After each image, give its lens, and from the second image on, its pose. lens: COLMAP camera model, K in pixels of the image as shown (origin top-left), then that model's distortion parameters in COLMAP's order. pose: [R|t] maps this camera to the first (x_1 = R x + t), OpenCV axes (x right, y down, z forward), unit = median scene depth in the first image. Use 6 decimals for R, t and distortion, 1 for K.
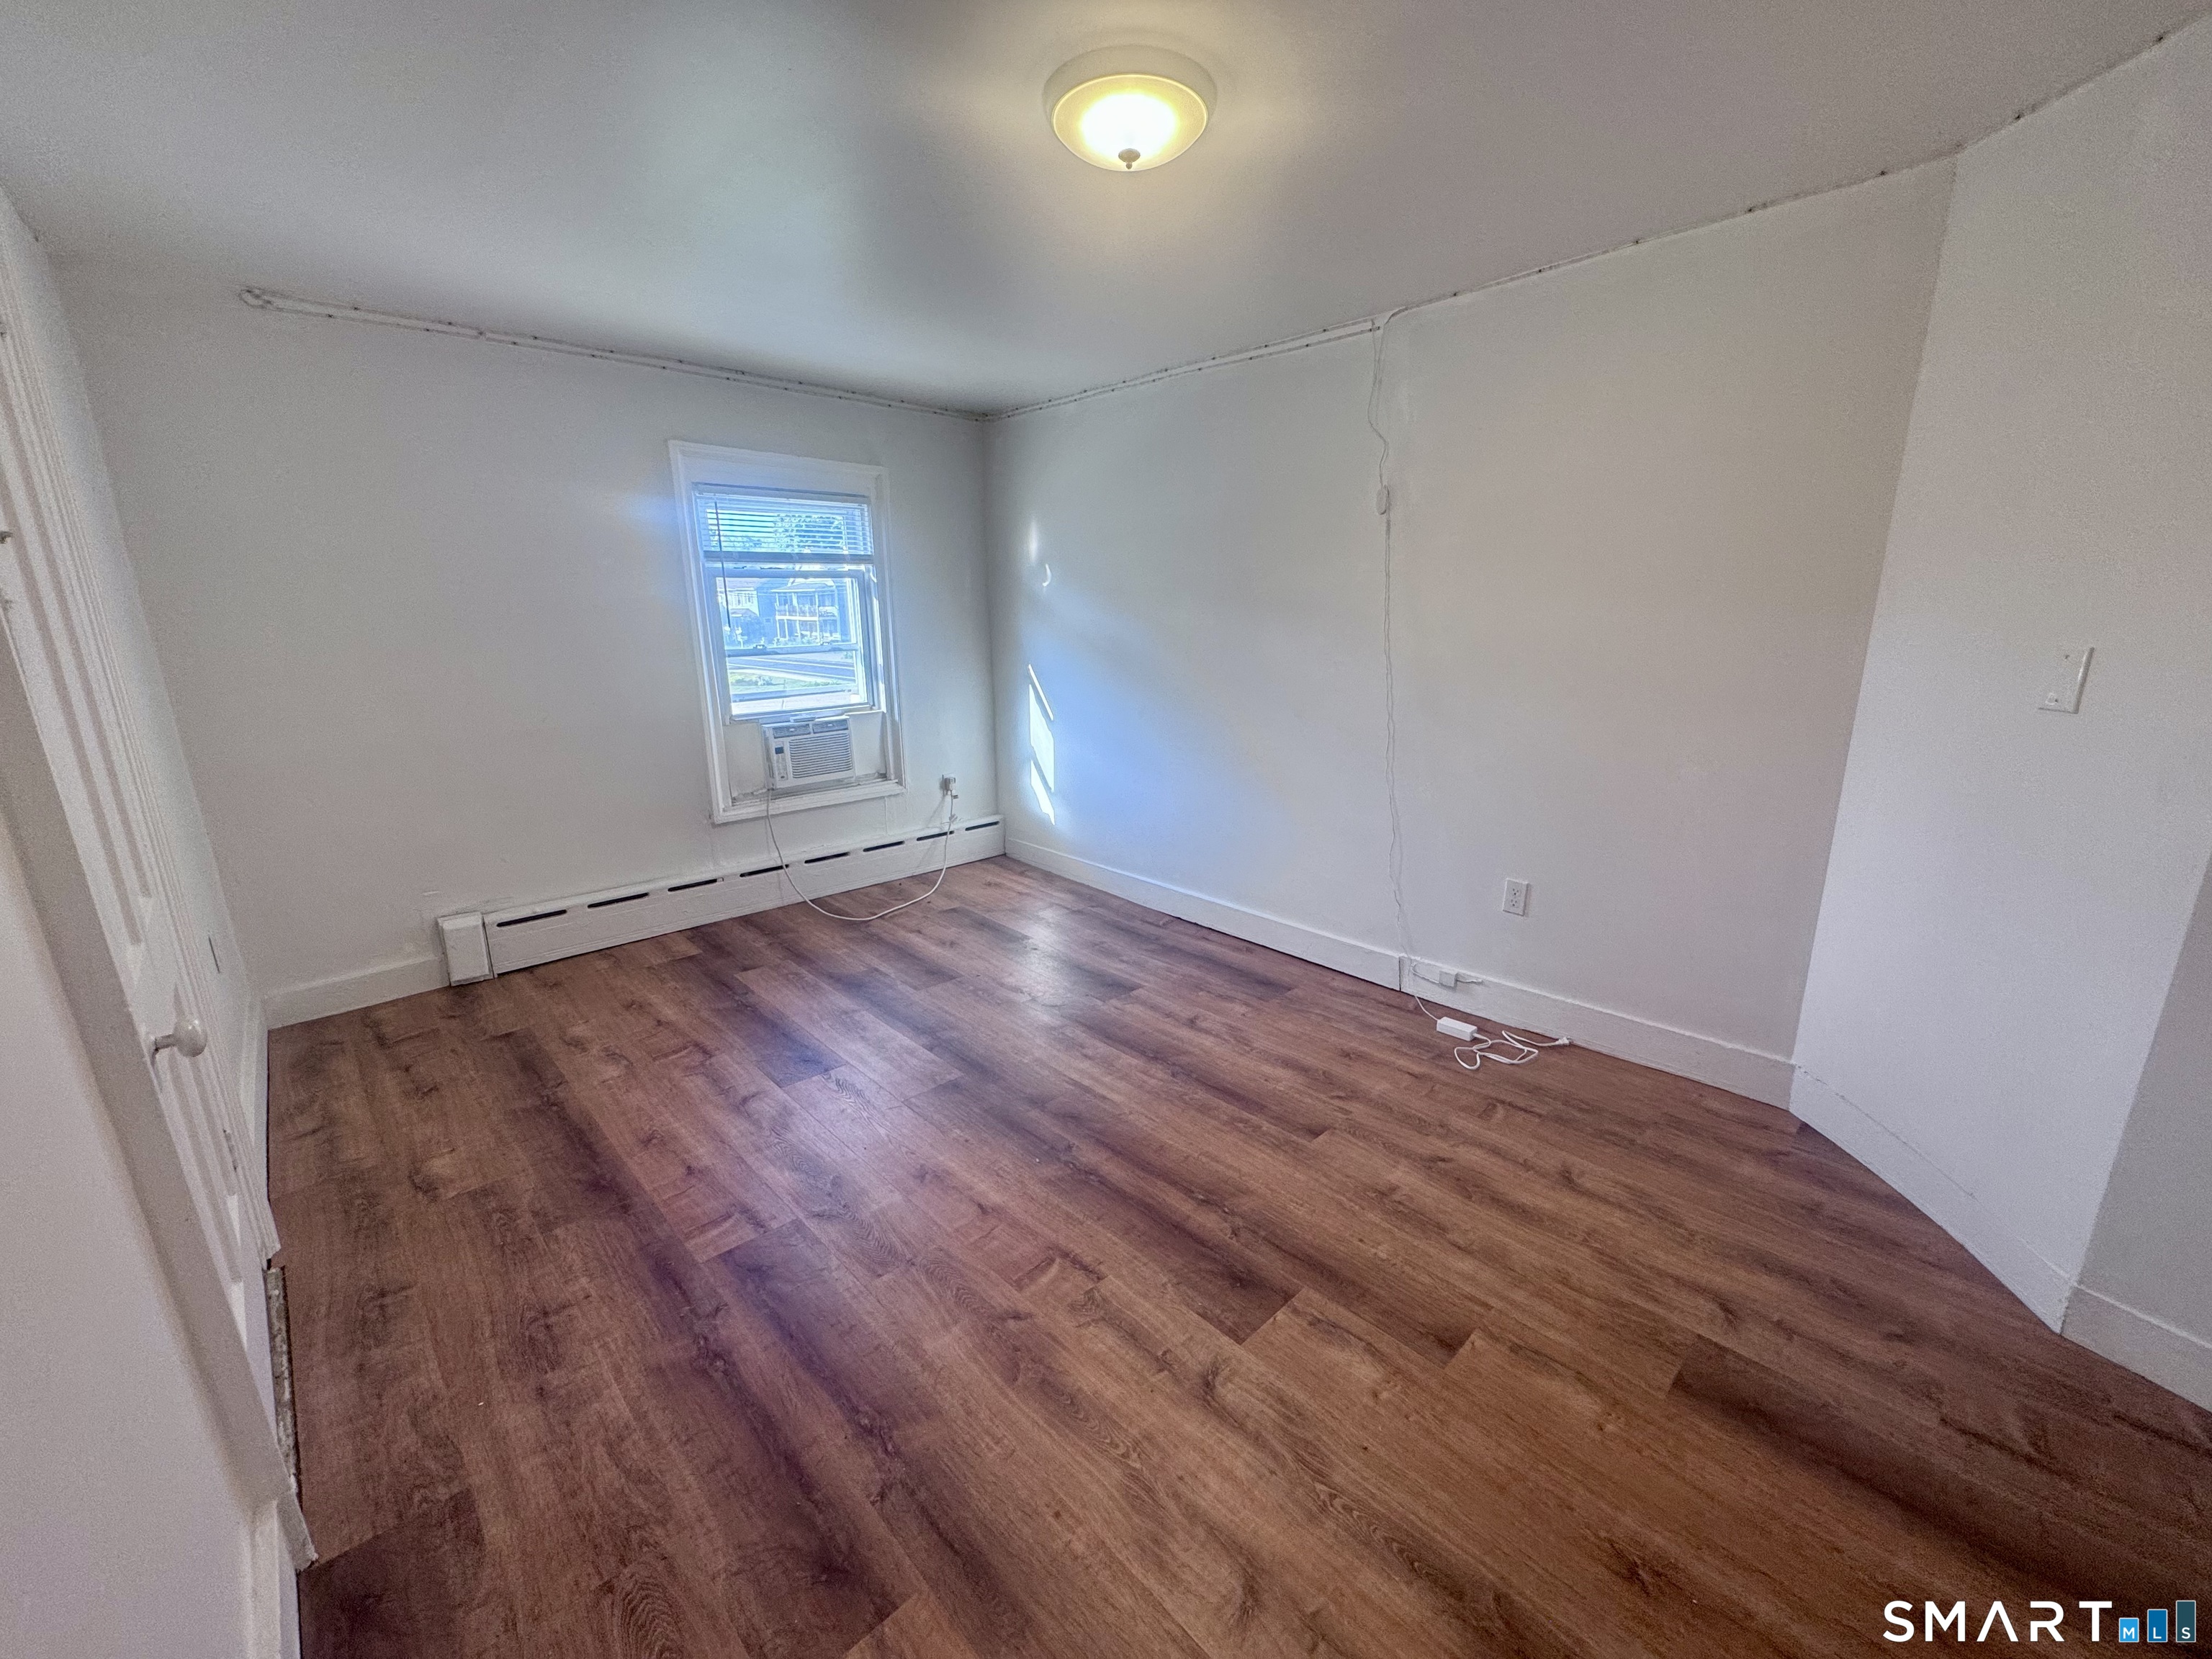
lens RADIAL K [[901.5, 0, 1113.5], [0, 901.5, 834.3], [0, 0, 1]] dist [-0.001145, 0.000139]
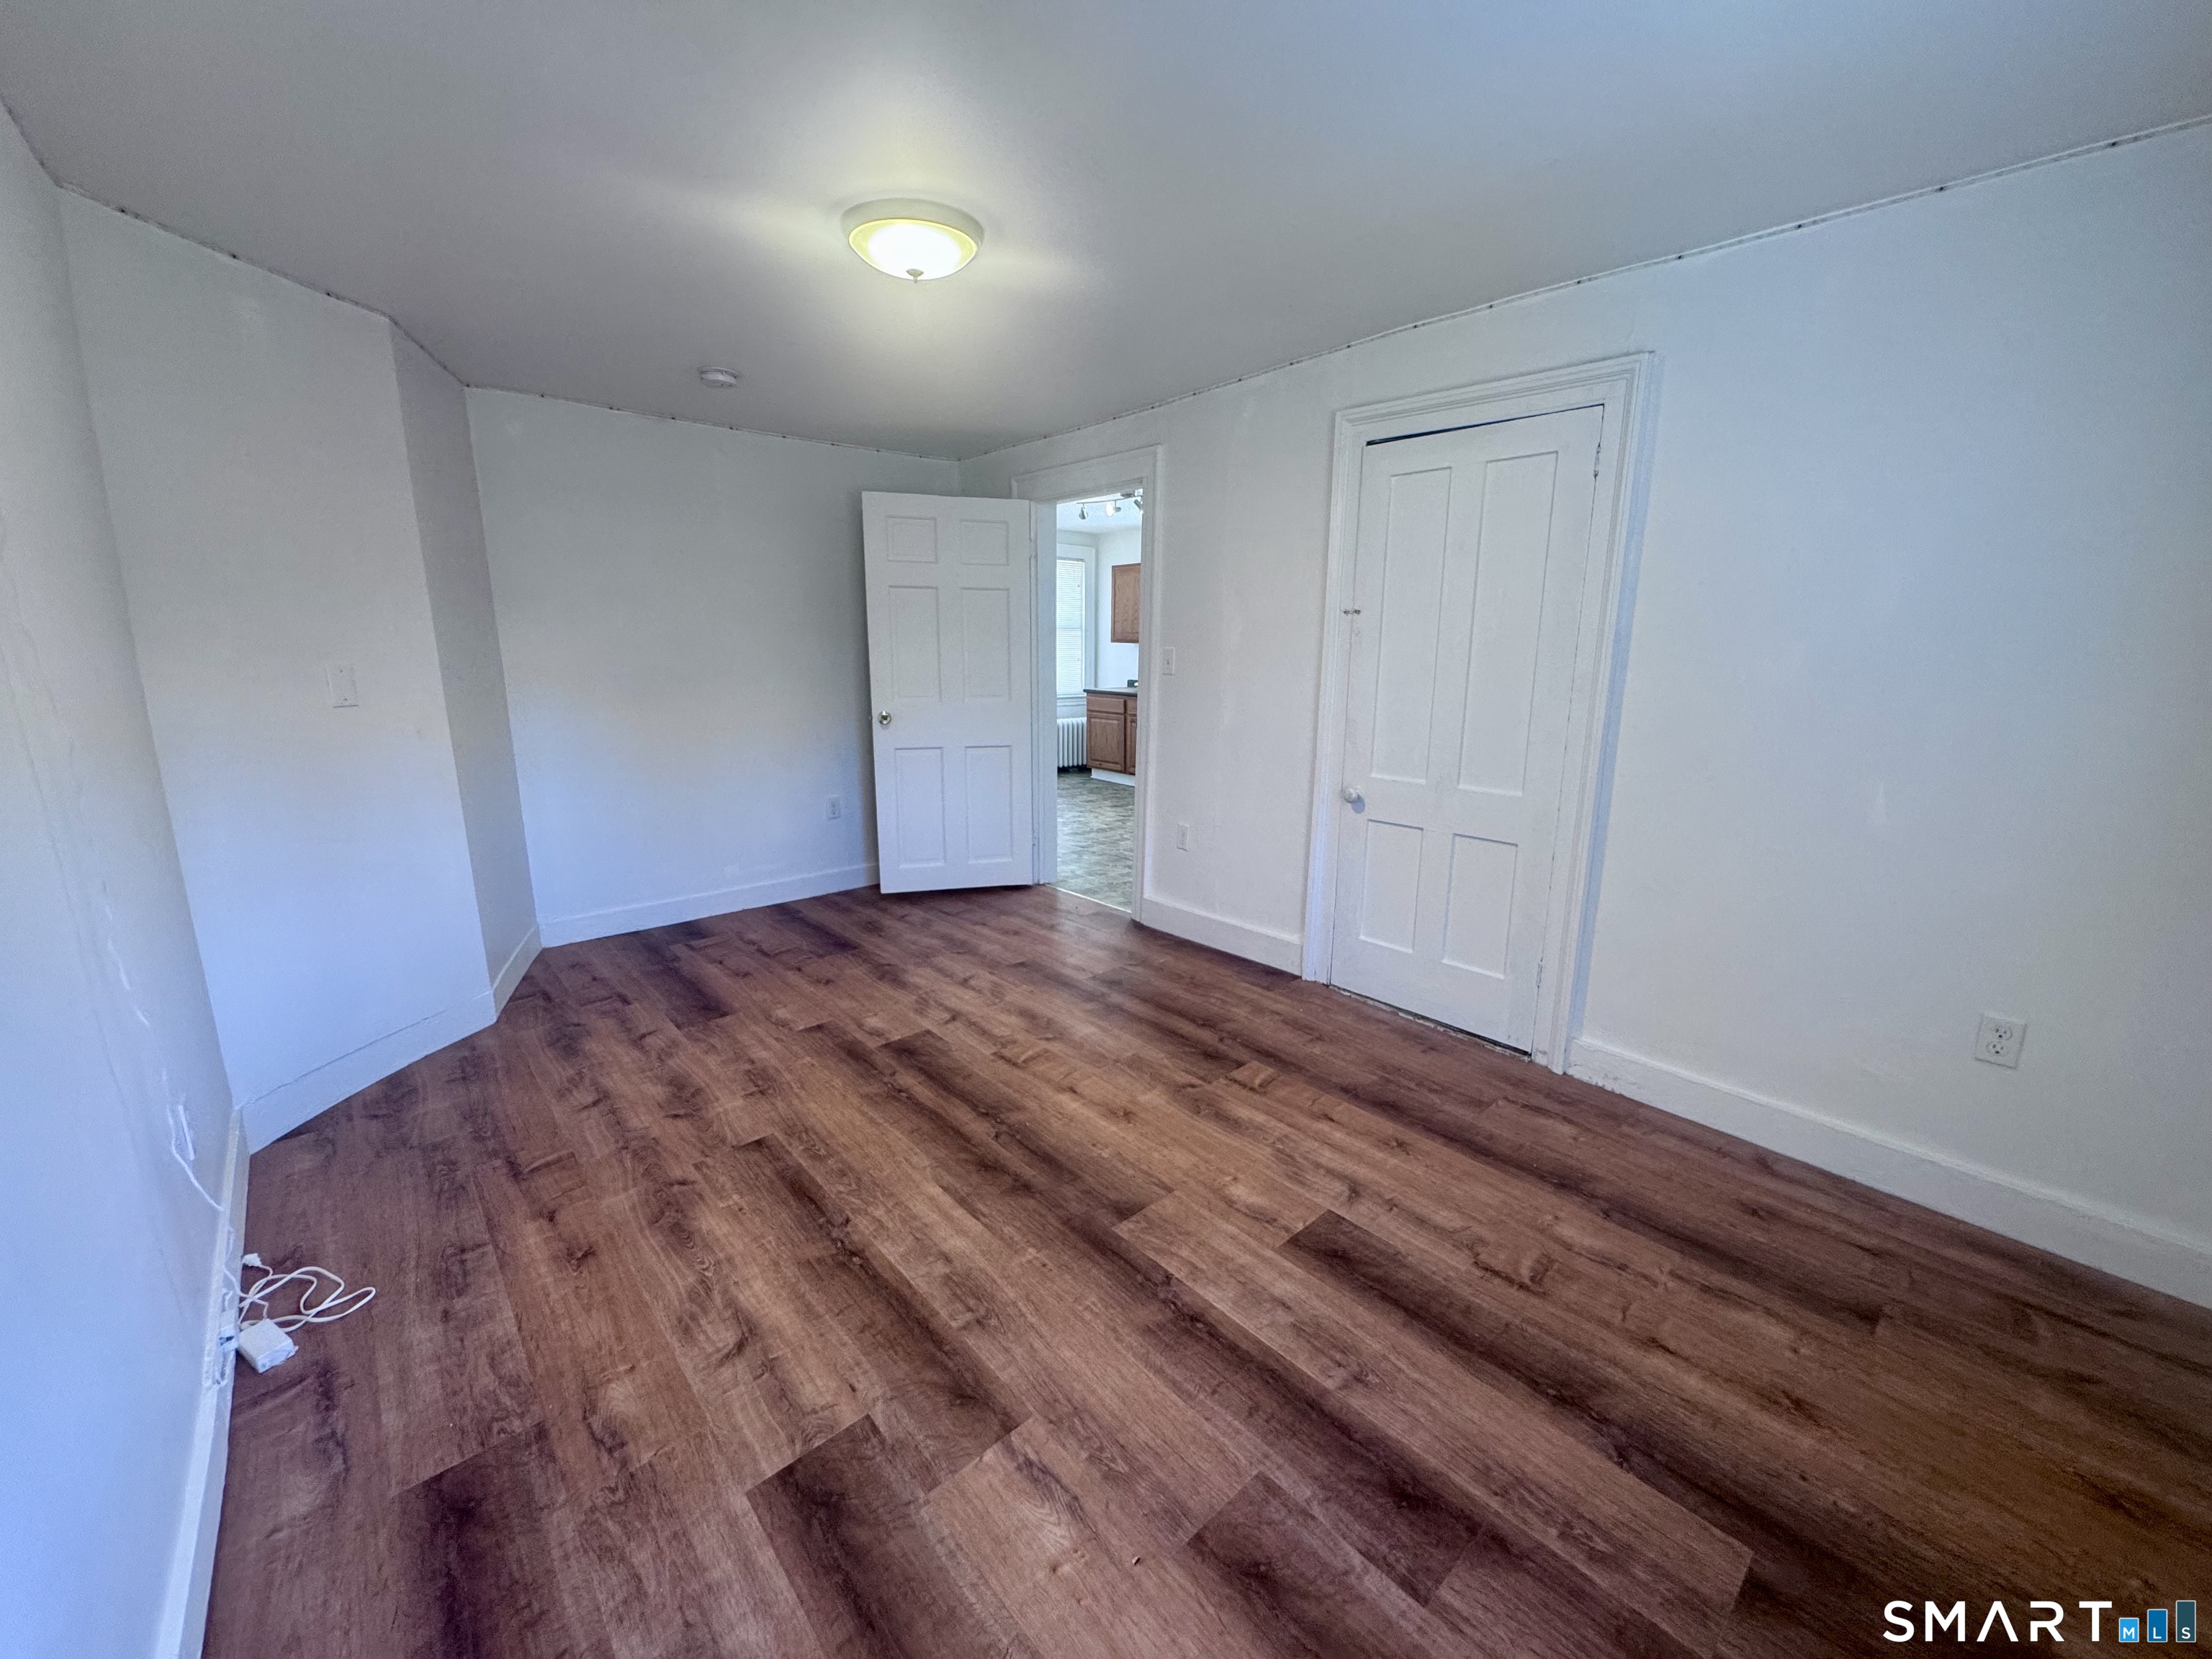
lens RADIAL K [[901.5, 0, 1106.0], [0, 901.5, 830.0], [0, 0, 1]] dist [-0.001145, 0.000139]
pose [[-0.998798, -0.004178, 0.048828, -0.227732], [0.017768, 0.897698, 0.440253, -0.445282], [-0.045673, 0.440592, -0.896545, 1.784152]]
